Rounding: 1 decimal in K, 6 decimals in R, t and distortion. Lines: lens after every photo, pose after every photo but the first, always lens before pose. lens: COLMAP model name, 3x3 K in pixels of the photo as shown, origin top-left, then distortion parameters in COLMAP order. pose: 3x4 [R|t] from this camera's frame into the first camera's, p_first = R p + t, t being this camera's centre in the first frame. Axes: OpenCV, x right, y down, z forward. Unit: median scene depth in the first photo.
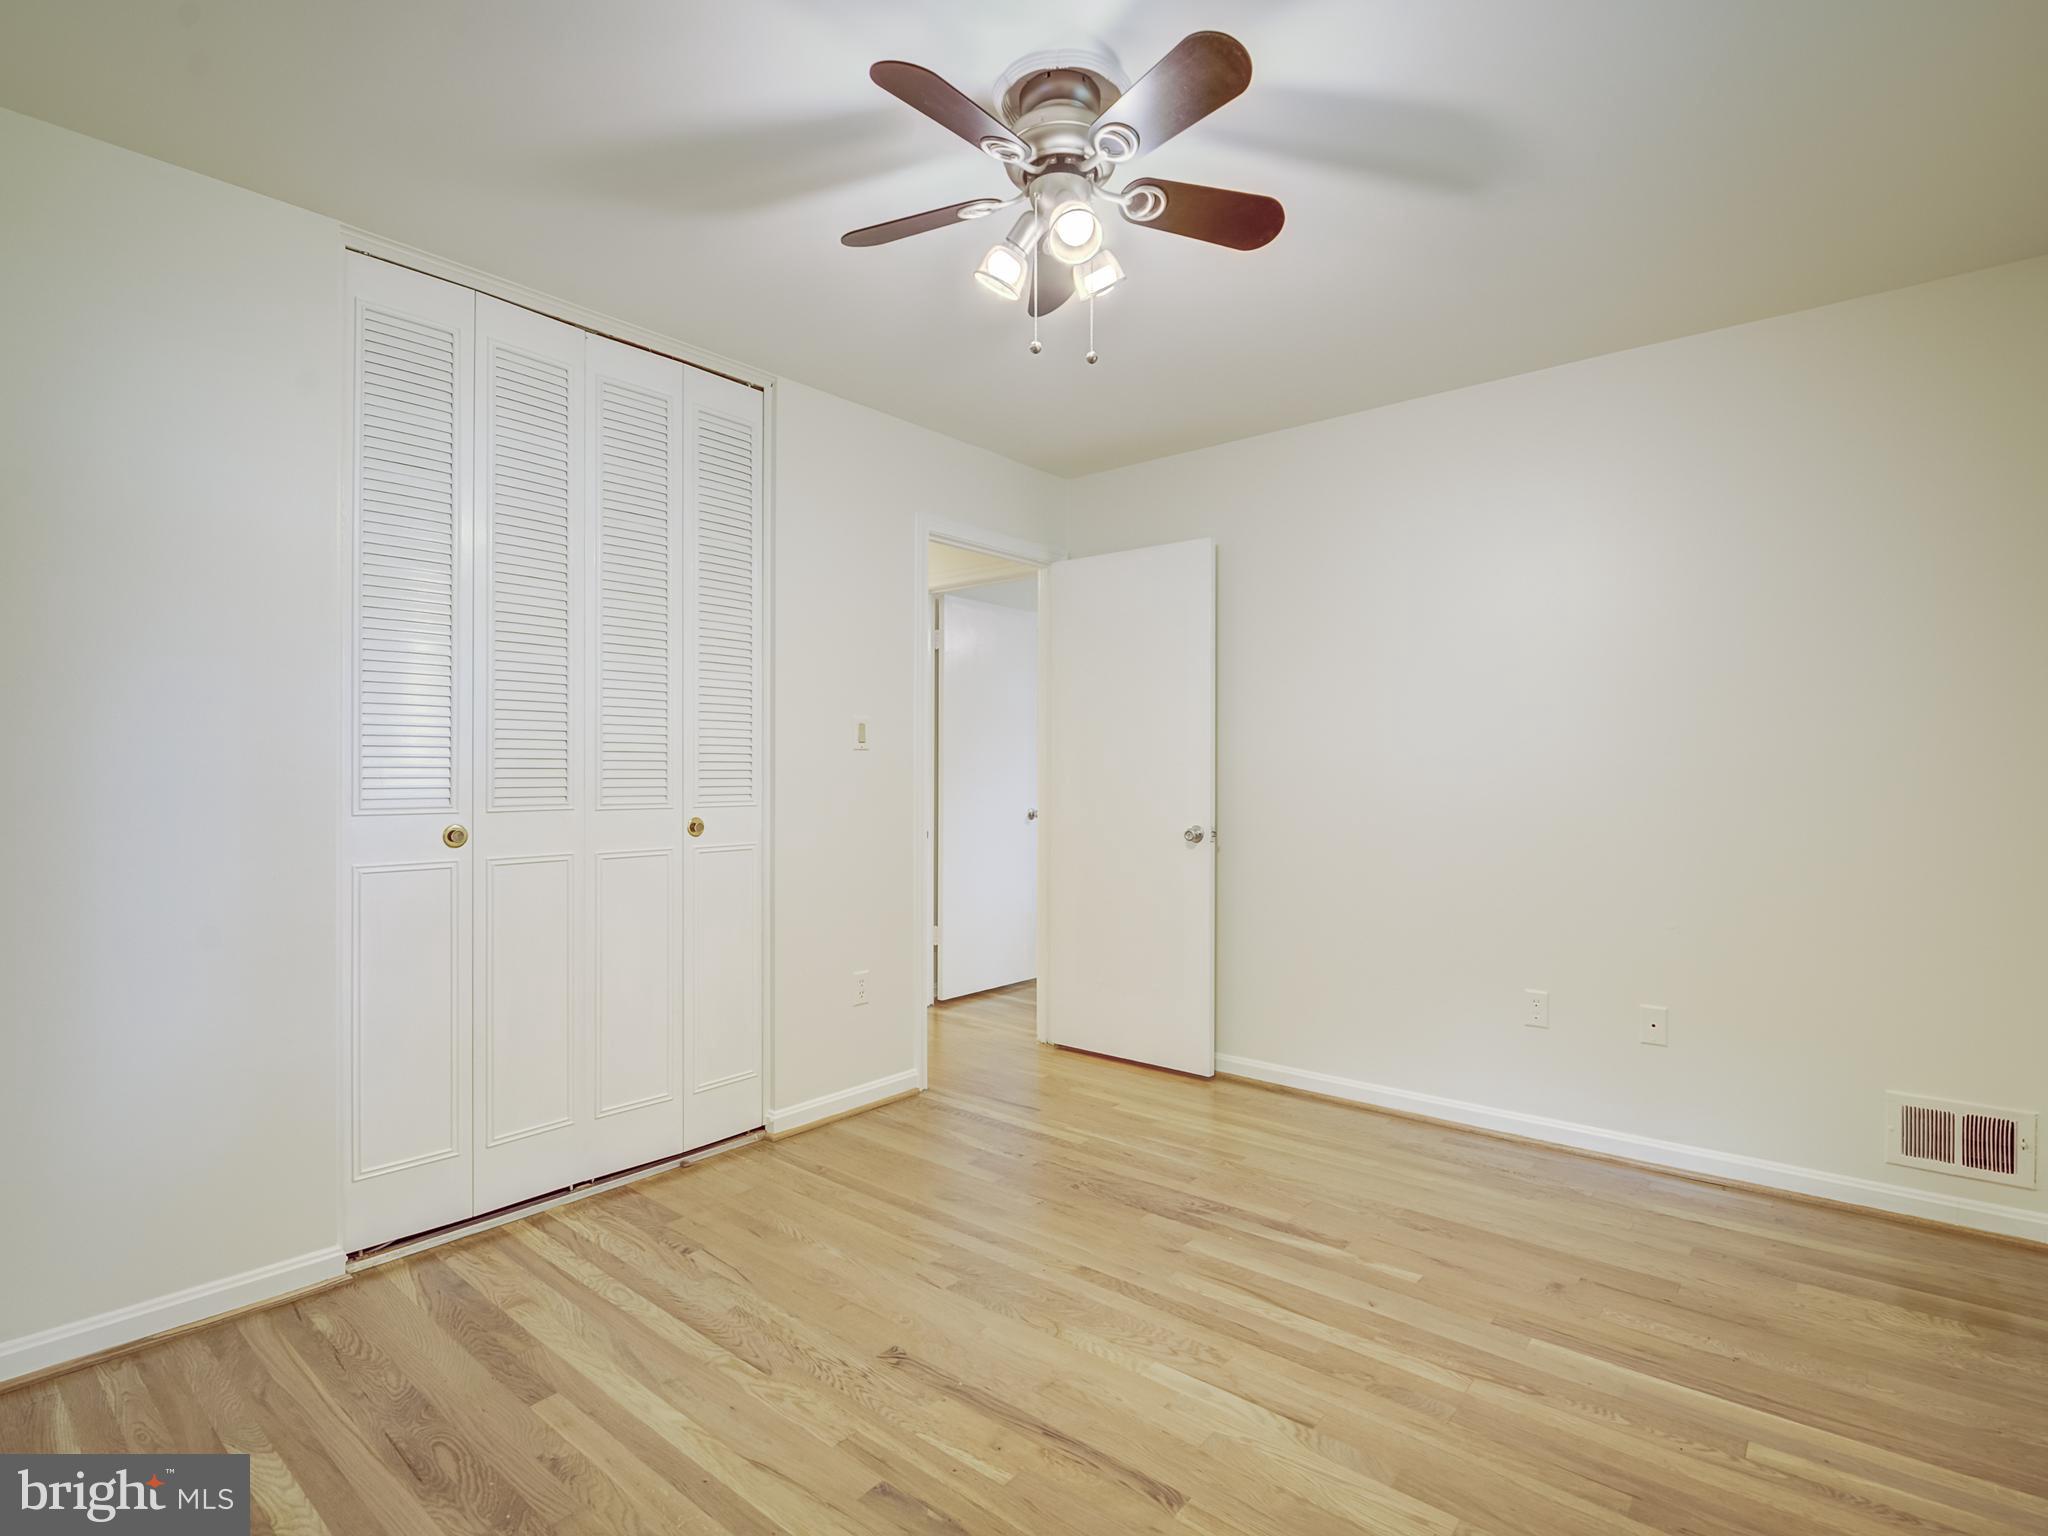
lens RADIAL K [[1011.5, 0, 1006.9], [0, 1011.5, 764.3], [0, 0, 1]] dist [0.001482, -0.013059]
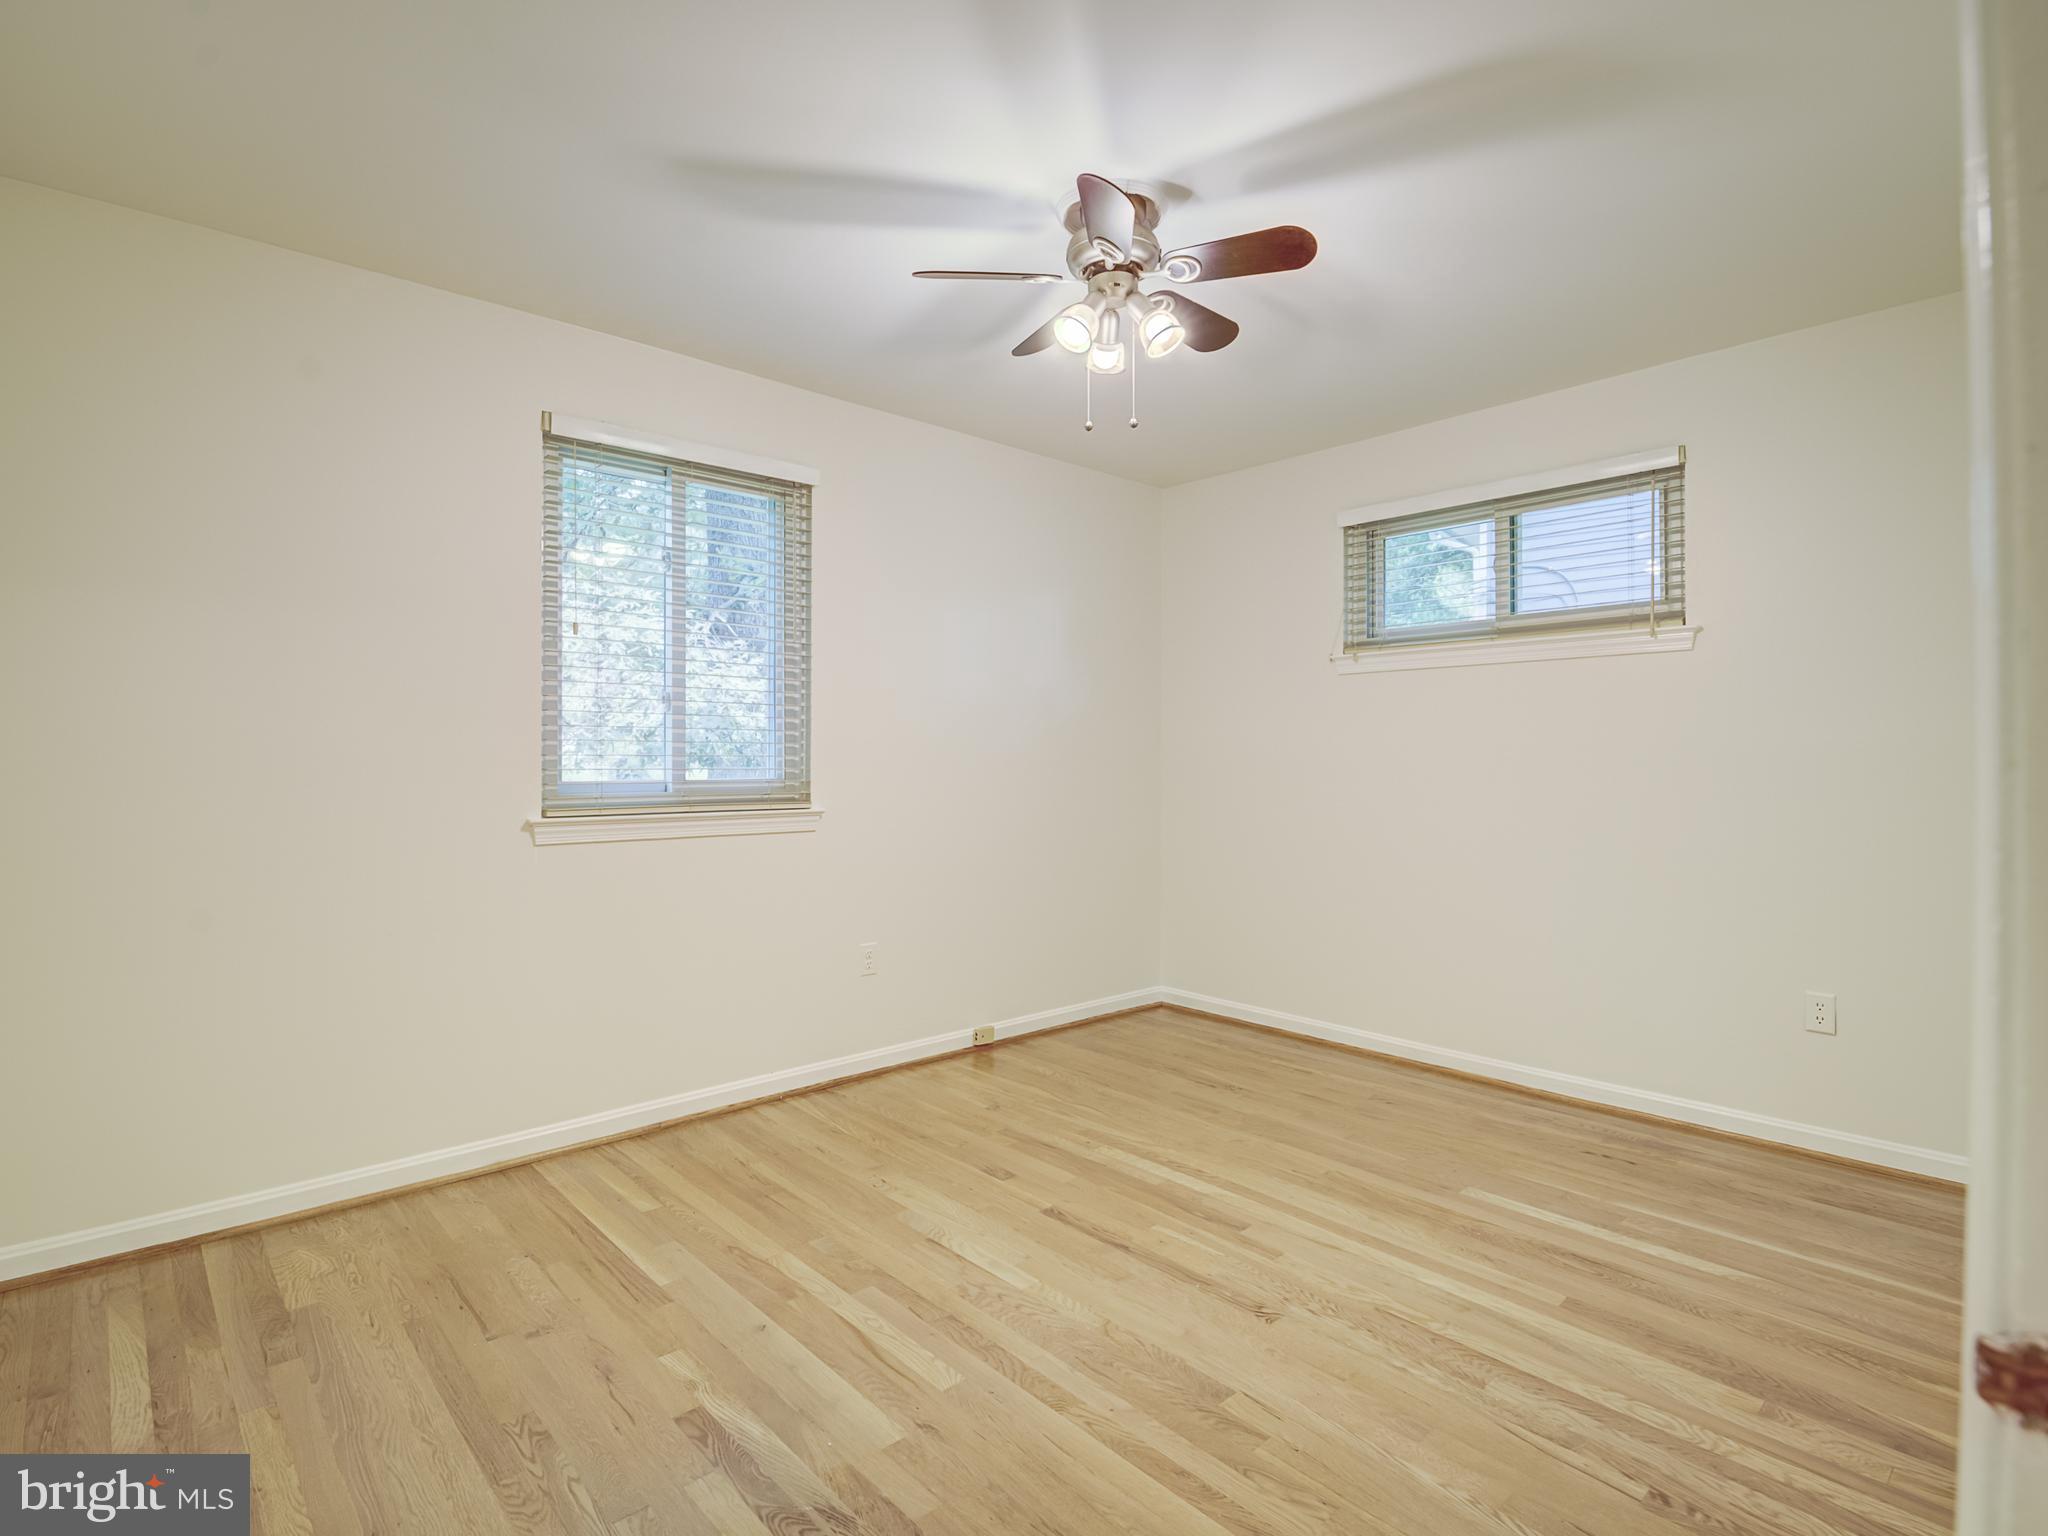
lens RADIAL K [[1011.5, 0, 1006.9], [0, 1011.5, 764.3], [0, 0, 1]] dist [0.001482, -0.013059]
pose [[-0.991618, -0.003770, 0.129149, 0.021516], [-0.002853, 0.999969, 0.007285, 0.008963], [-0.129173, 0.006855, -0.991598, 2.032193]]
